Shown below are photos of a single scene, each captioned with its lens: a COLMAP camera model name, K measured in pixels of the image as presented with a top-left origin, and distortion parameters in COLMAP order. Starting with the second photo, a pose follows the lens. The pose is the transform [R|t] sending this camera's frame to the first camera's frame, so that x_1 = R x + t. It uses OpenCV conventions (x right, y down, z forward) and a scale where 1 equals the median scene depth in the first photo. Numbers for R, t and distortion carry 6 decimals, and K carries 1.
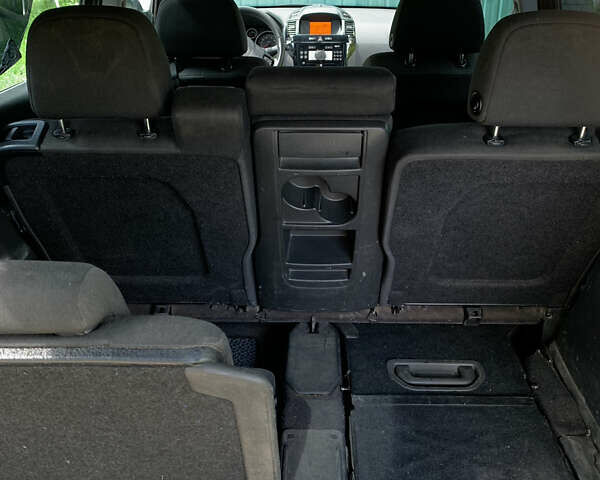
lens RADIAL K [[599.4, 0, 314.3], [0, 599.4, 223.9], [0, 0, 1]] dist [0.094692, -0.270189]
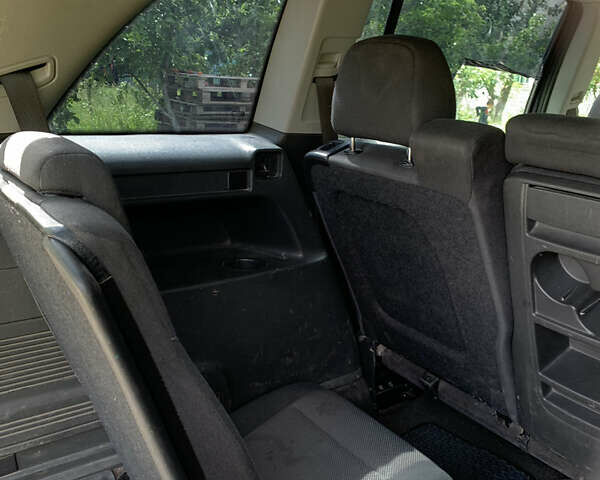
lens RADIAL K [[599.4, 0, 314.3], [0, 599.4, 223.9], [0, 0, 1]] dist [0.094692, -0.270189]
pose [[0.596756, 0.223260, -0.770738, 0.333484], [-0.388459, 0.920837, -0.034031, 0.027597], [0.702127, 0.319709, 0.636242, 0.242937]]
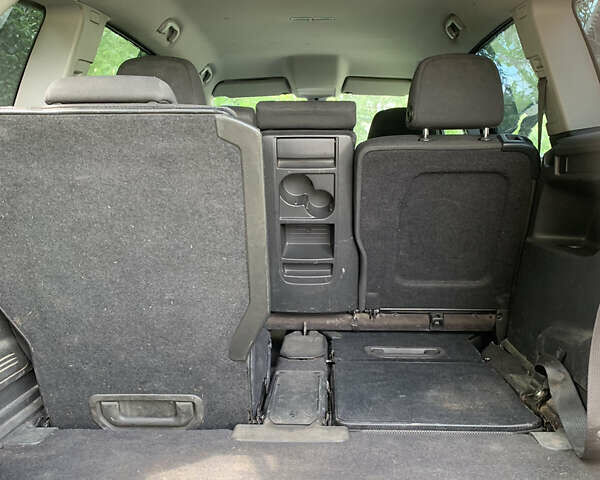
lens RADIAL K [[599.4, 0, 314.3], [0, 599.4, 223.9], [0, 0, 1]] dist [0.094692, -0.270189]
pose [[0.999836, -0.004273, -0.017593, 0.044774], [-0.002288, 0.934142, -0.356895, 0.457073], [0.017959, 0.356877, 0.933979, -0.230904]]
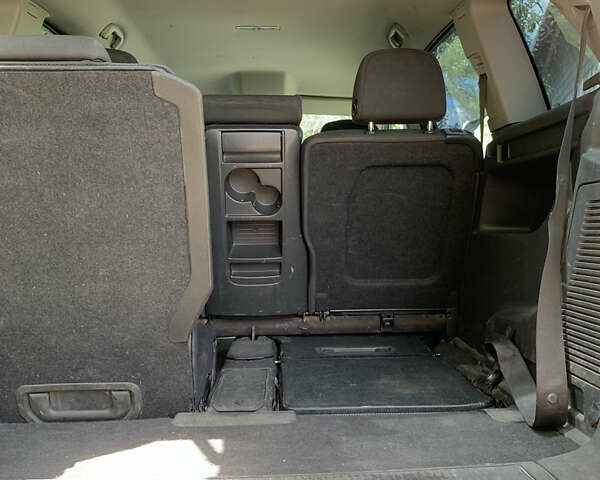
lens RADIAL K [[599.4, 0, 314.3], [0, 599.4, 223.9], [0, 0, 1]] dist [0.094692, -0.270189]
pose [[0.998001, -0.016723, 0.060948, 0.055764], [0.040887, 0.906201, -0.420866, 0.536244], [-0.048193, 0.422517, 0.905073, -0.174595]]
